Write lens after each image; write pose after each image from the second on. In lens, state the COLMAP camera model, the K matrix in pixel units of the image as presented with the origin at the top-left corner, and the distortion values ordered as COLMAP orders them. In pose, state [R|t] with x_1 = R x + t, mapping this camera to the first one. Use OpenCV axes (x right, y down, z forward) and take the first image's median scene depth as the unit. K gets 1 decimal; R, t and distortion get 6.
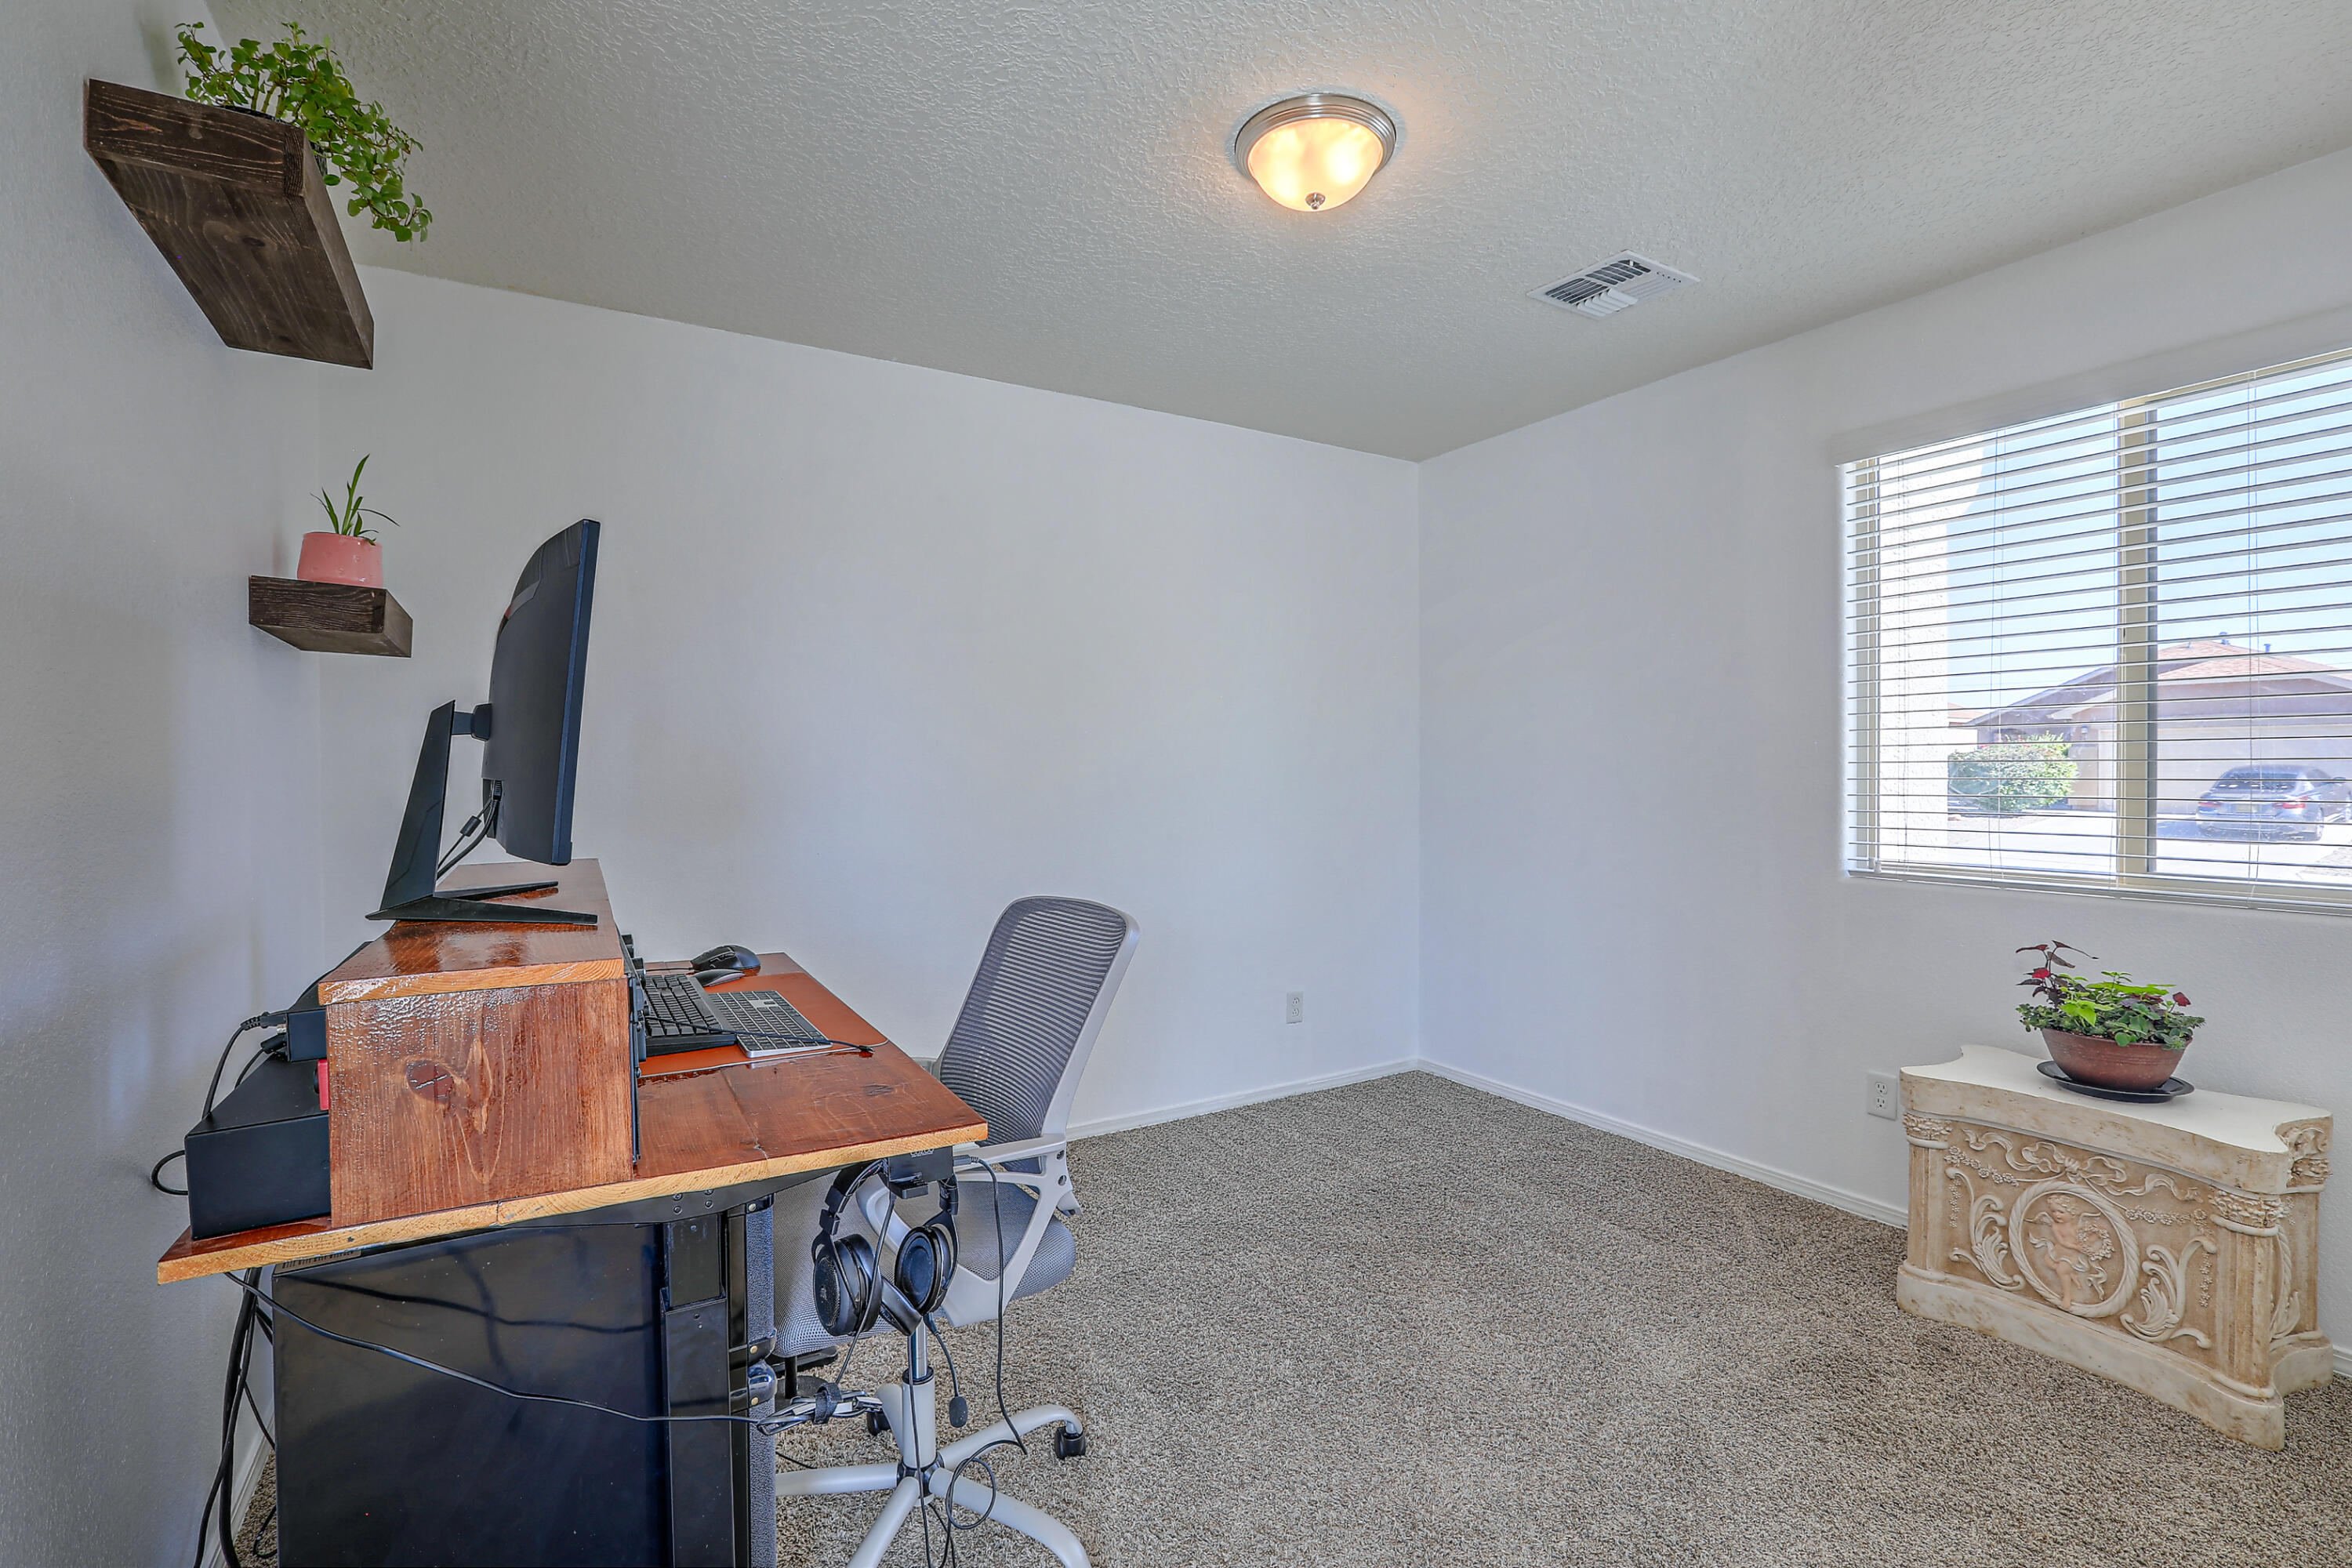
lens RADIAL K [[1079.5, 0, 1170.5], [0, 1079.5, 779.0], [0, 0, 1]] dist [-0.059119, 0.017850]
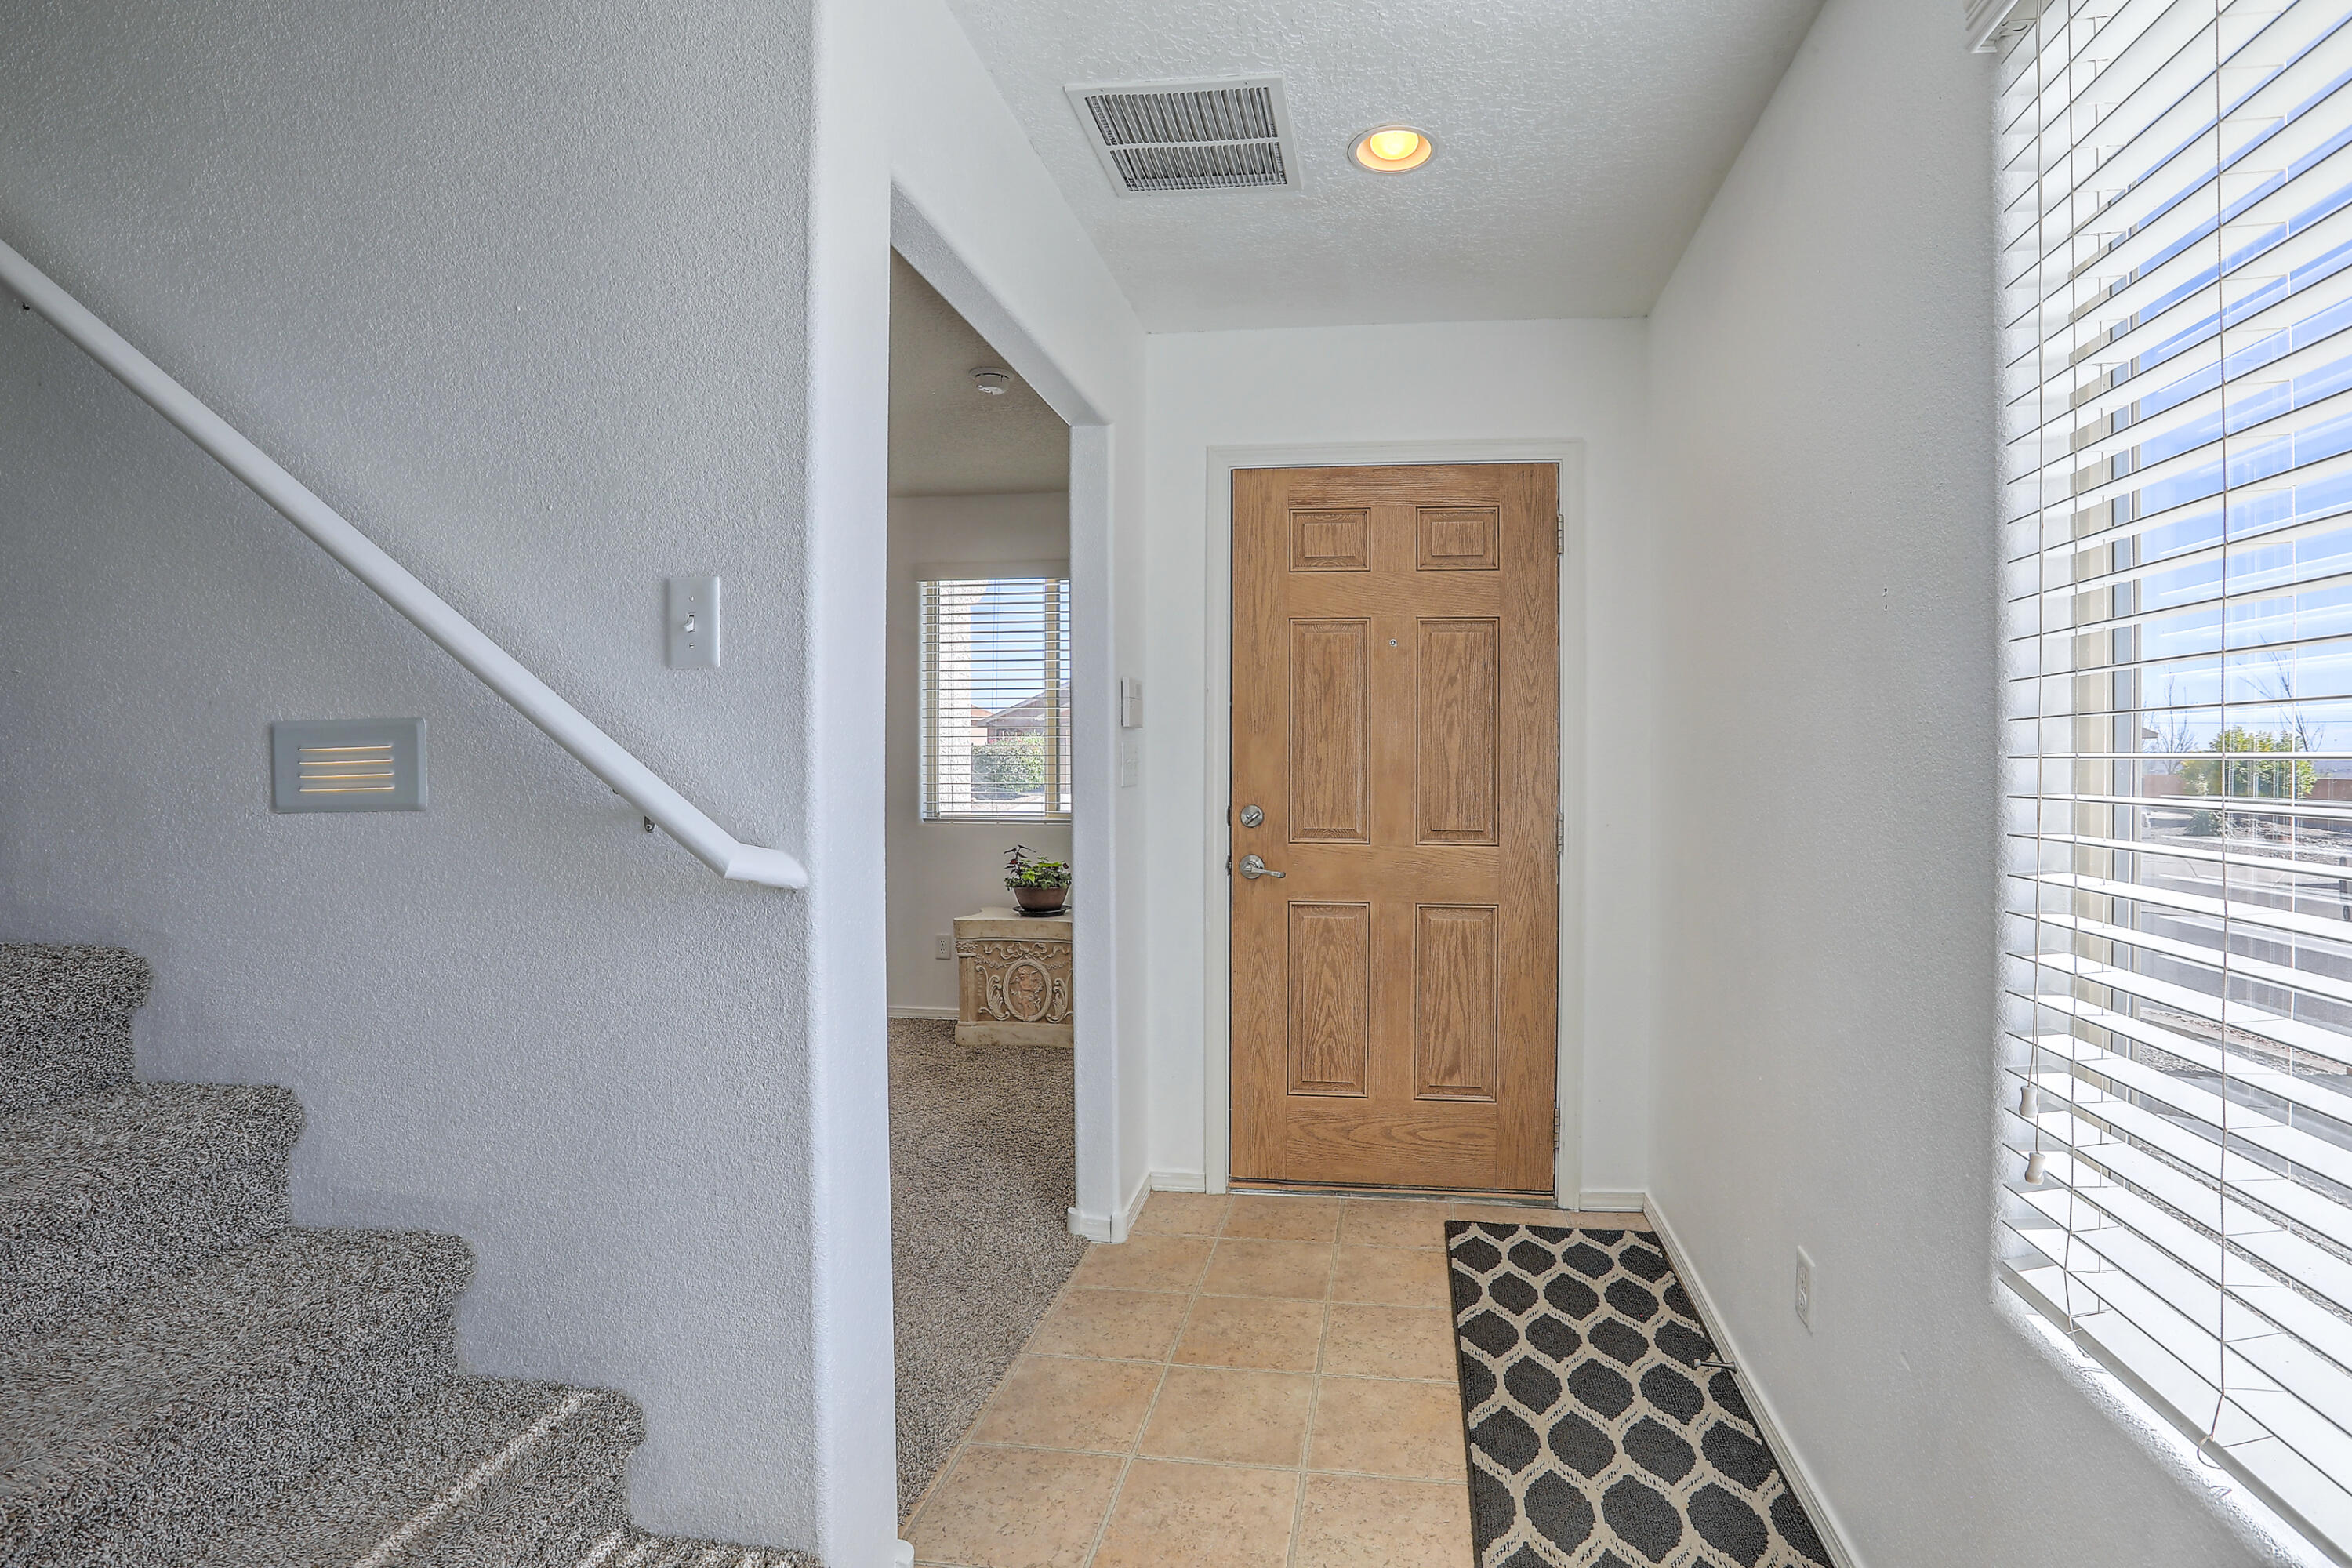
lens RADIAL K [[1079.5, 0, 1170.5], [0, 1079.5, 779.0], [0, 0, 1]] dist [-0.059119, 0.017850]
pose [[0.680777, -0.013157, 0.732372, -0.471522], [0.004976, 0.999899, 0.013338, 0.001520], [-0.732474, -0.005436, 0.680774, -0.626096]]
